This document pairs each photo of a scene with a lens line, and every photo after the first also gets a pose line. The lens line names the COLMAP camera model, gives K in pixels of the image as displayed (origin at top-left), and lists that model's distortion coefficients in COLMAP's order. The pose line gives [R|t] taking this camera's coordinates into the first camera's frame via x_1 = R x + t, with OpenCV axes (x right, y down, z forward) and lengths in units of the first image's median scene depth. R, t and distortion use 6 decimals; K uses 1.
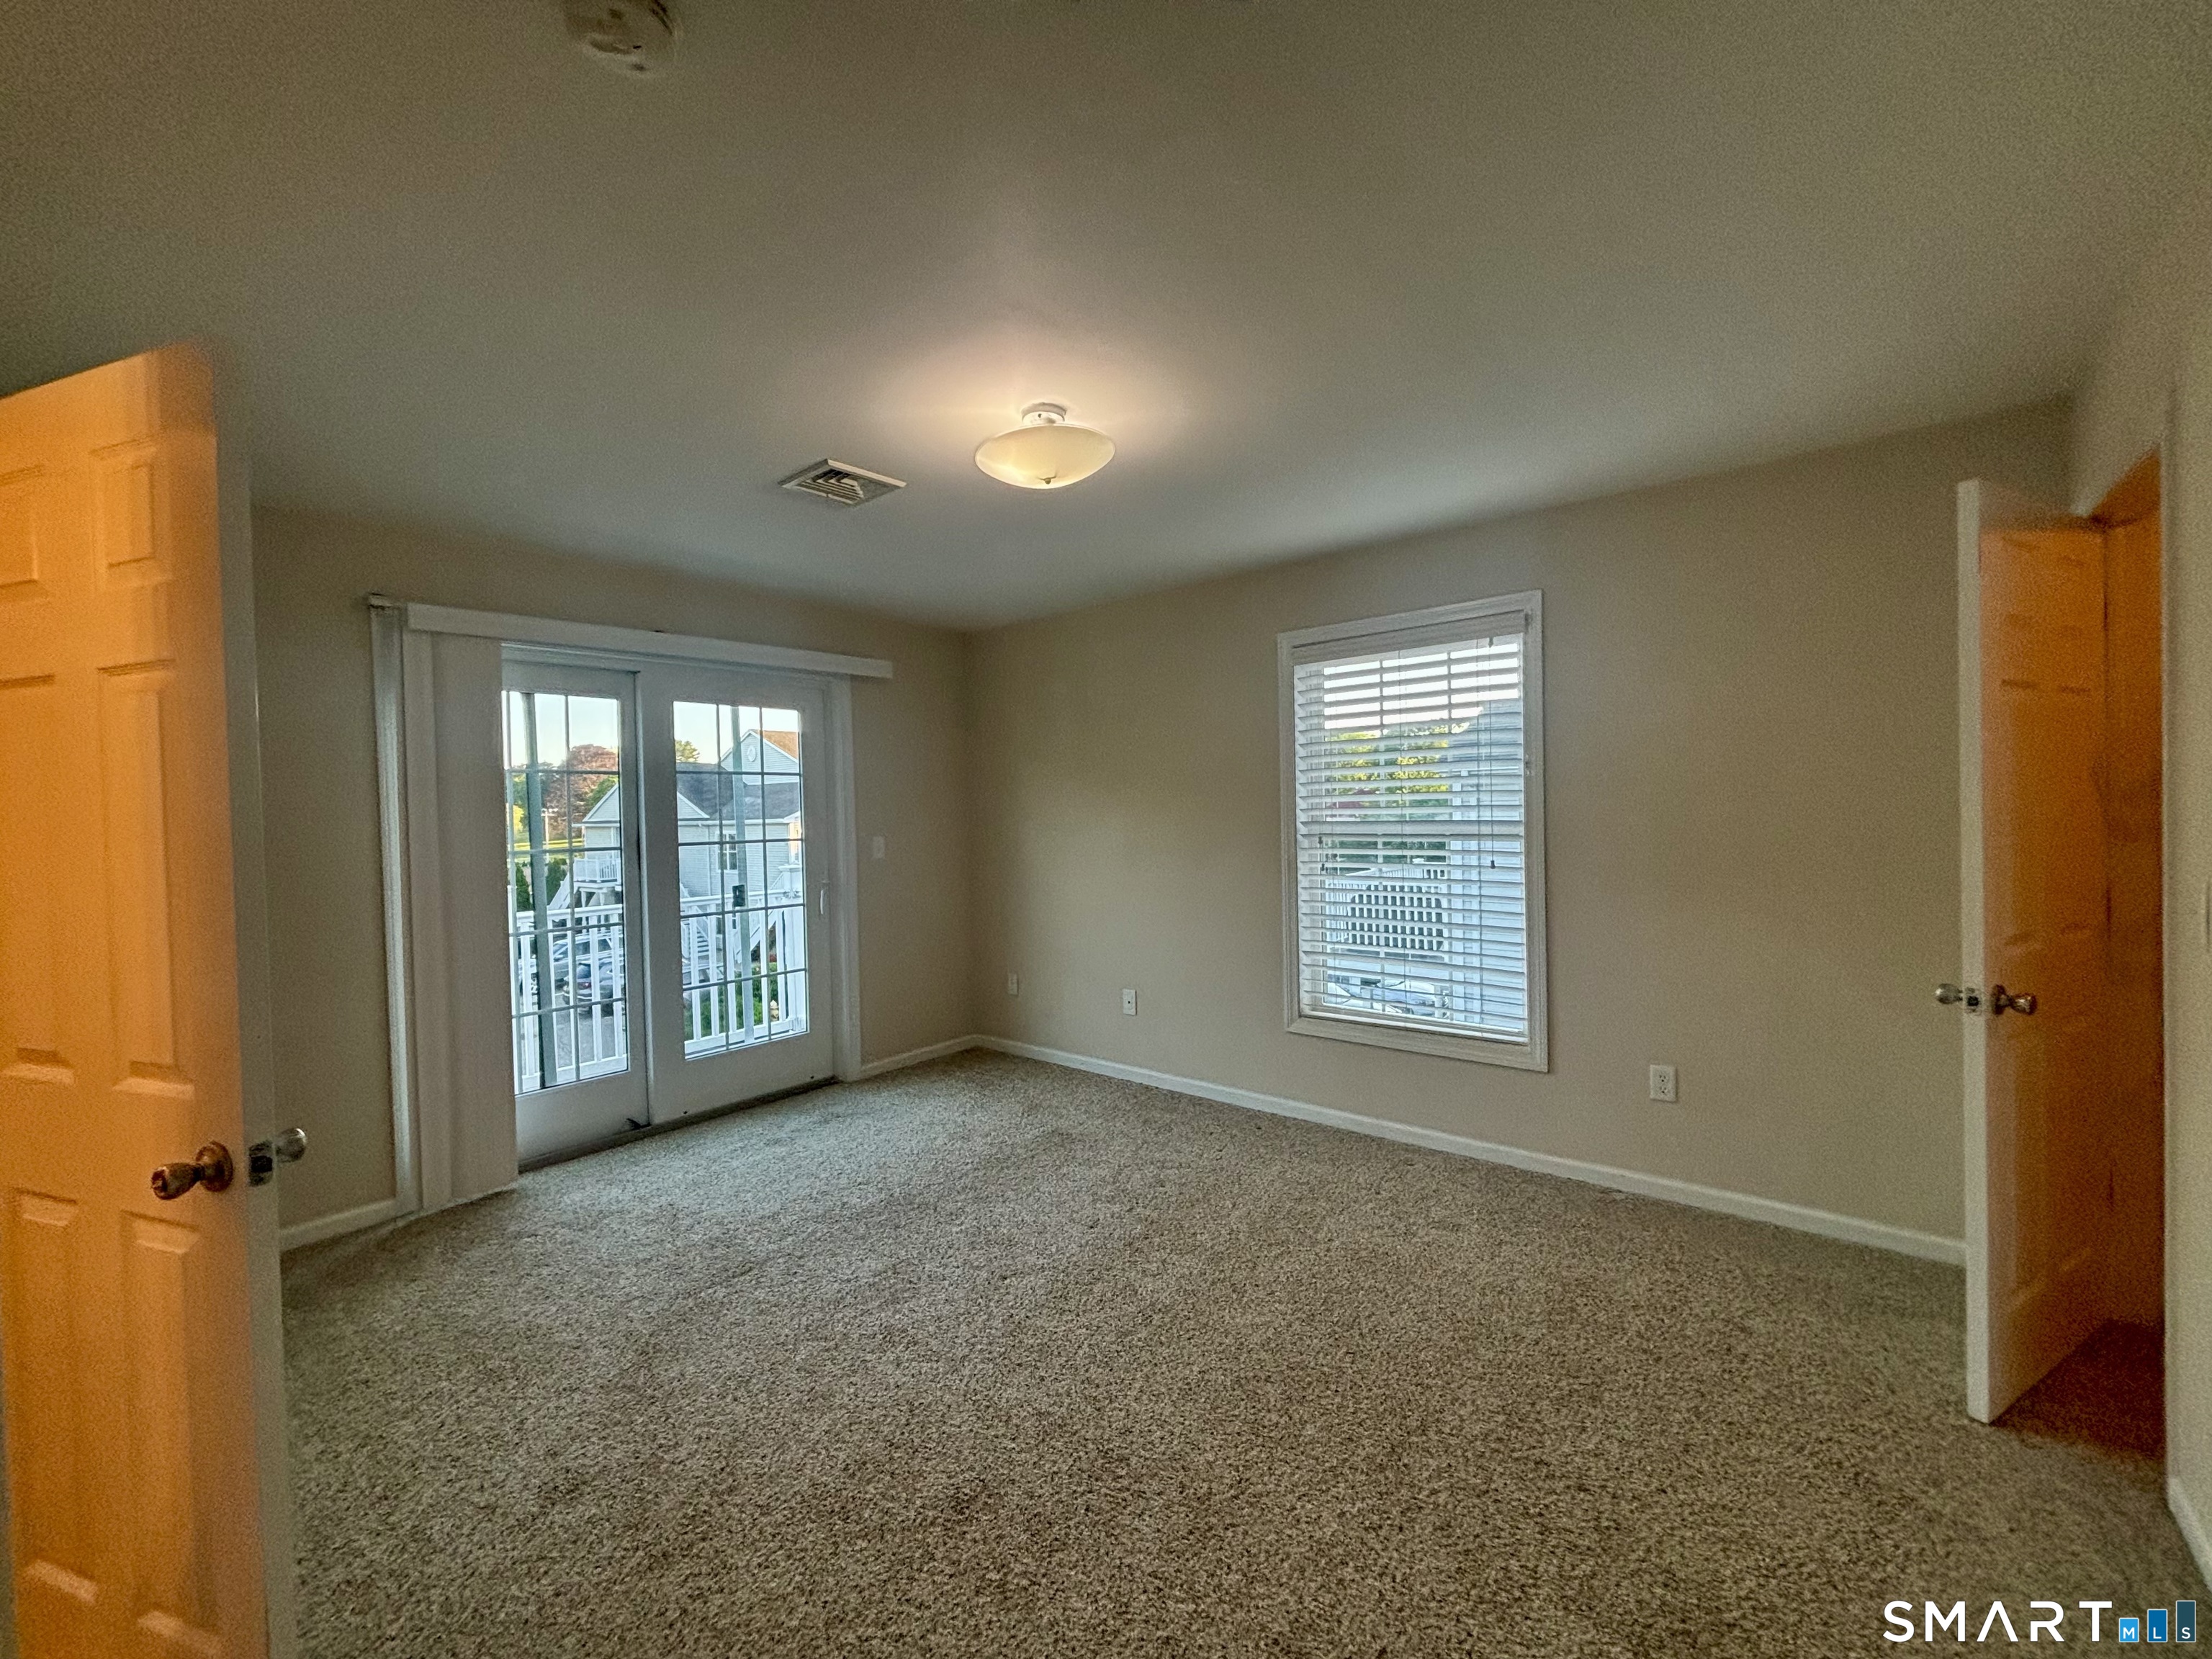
lens RADIAL K [[887.2, 0, 1092.6], [0, 887.2, 836.1], [0, 0, 1]] dist [-0.001813, 0.000173]
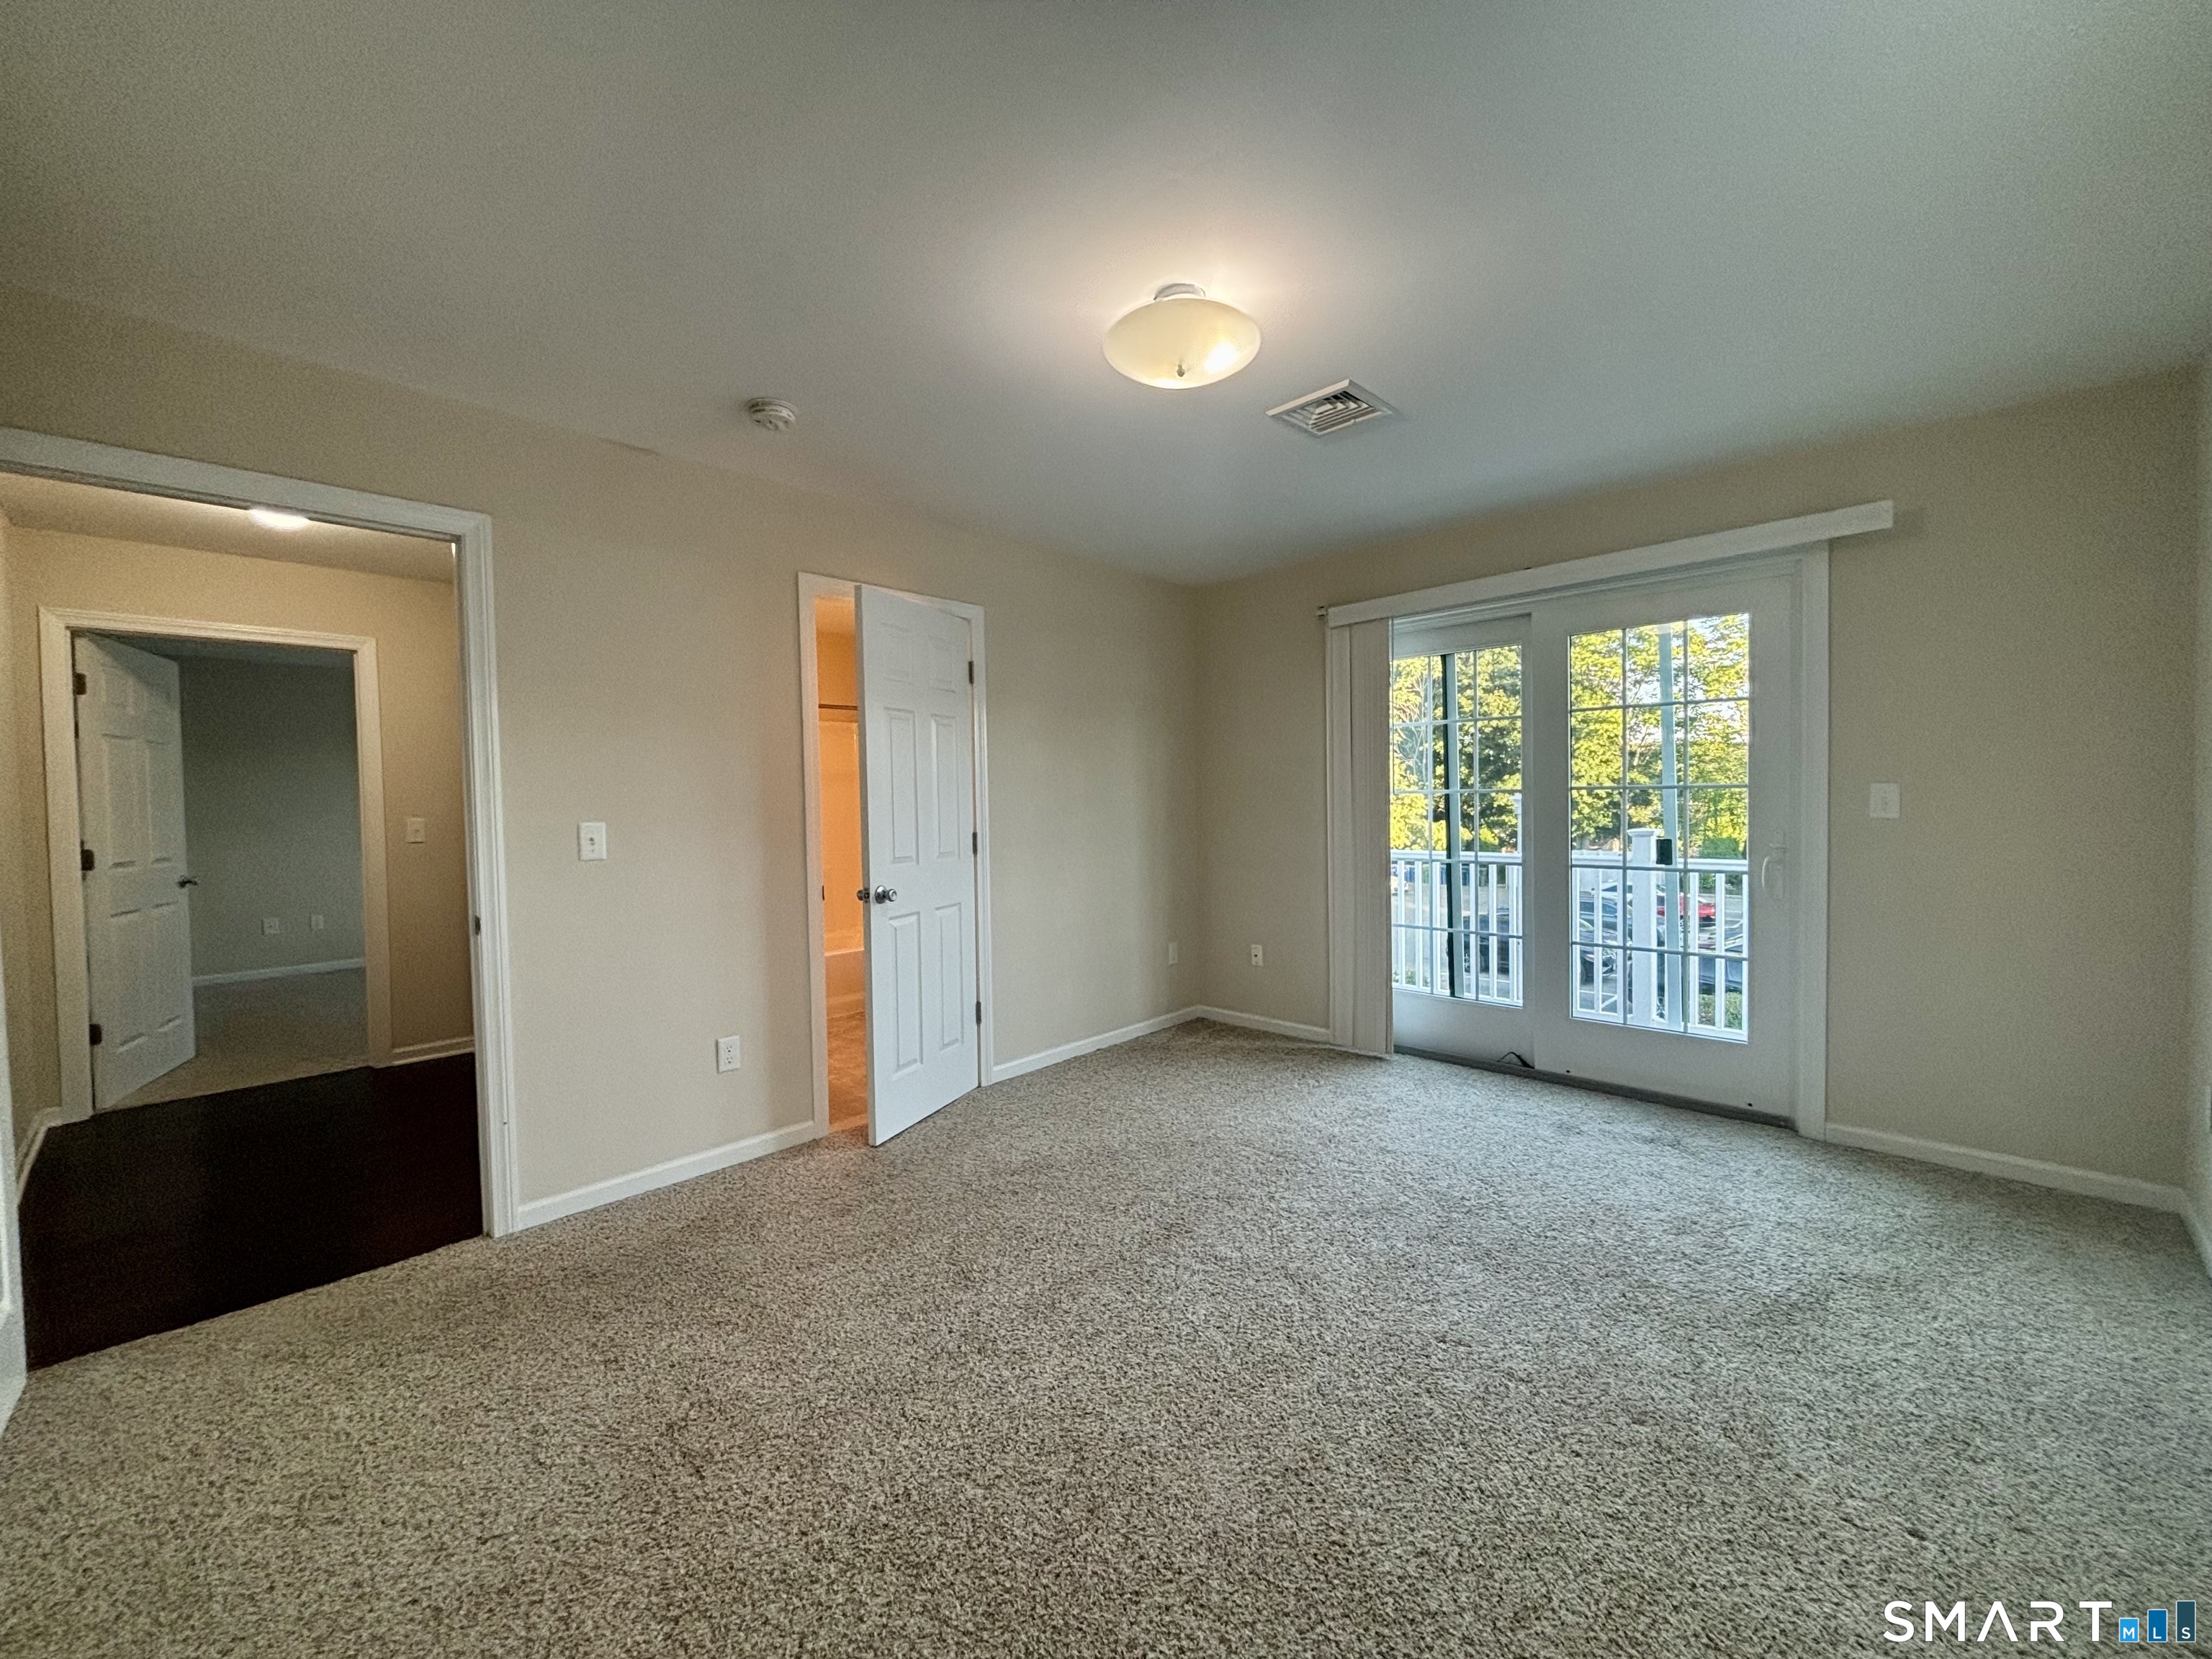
lens RADIAL K [[887.2, 0, 1109.5], [0, 887.2, 830.9], [0, 0, 1]] dist [-0.001813, 0.000173]
pose [[-0.075642, 0.061837, -0.995216, 0.530689], [-0.002113, 0.998063, 0.062175, -0.003879], [0.997133, 0.006806, -0.075365, 0.604644]]
